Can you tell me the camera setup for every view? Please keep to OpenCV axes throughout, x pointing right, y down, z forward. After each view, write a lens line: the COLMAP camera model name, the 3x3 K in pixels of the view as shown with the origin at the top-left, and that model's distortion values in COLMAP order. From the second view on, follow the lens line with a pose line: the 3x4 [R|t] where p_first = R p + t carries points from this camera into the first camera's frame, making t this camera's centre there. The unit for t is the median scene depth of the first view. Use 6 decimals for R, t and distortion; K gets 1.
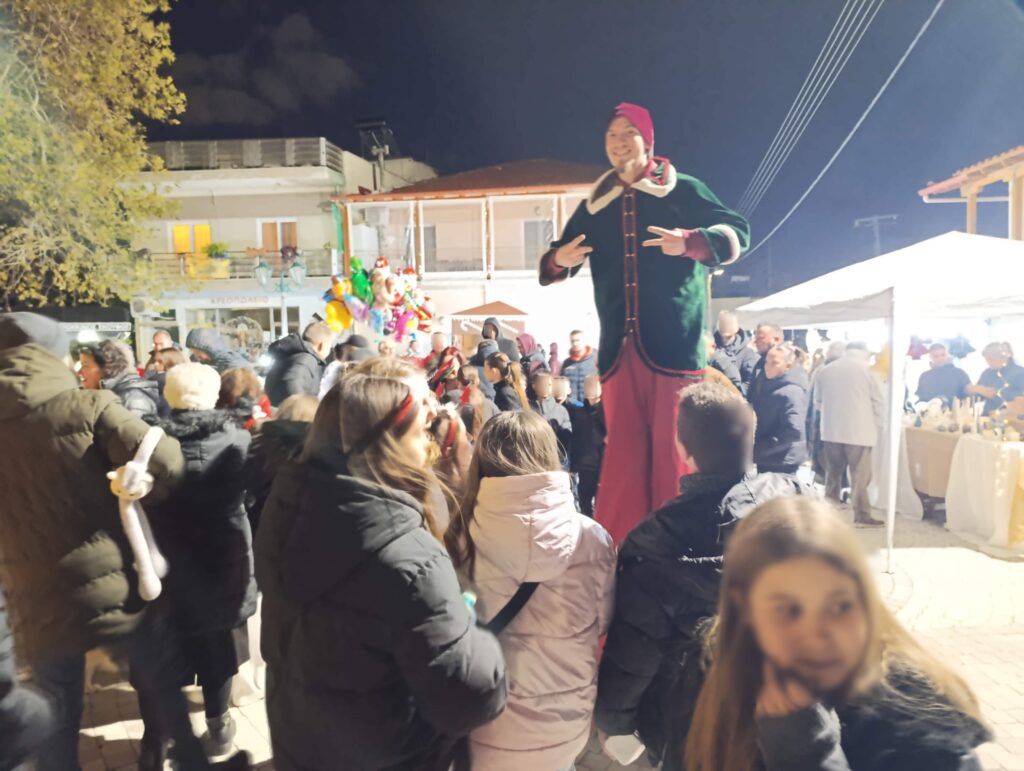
lens RADIAL K [[678.7, 0, 507.8], [0, 678.7, 382.0], [0, 0, 1]] dist [-0.001250, -0.003844]
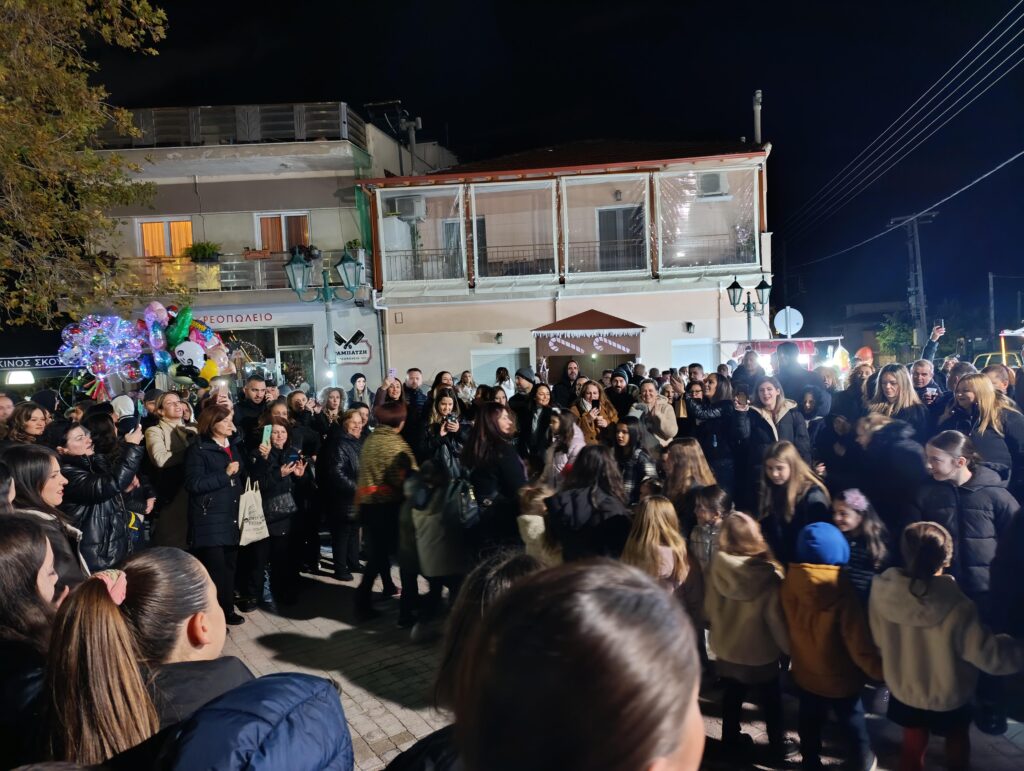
lens RADIAL K [[678.7, 0, 516.8], [0, 678.7, 387.0], [0, 0, 1]] dist [-0.001250, -0.003844]
pose [[0.997563, -0.030692, 0.062655, -0.133262], [0.031770, 0.999363, -0.016284, -0.022431], [-0.062116, 0.018235, 0.997902, 0.230073]]
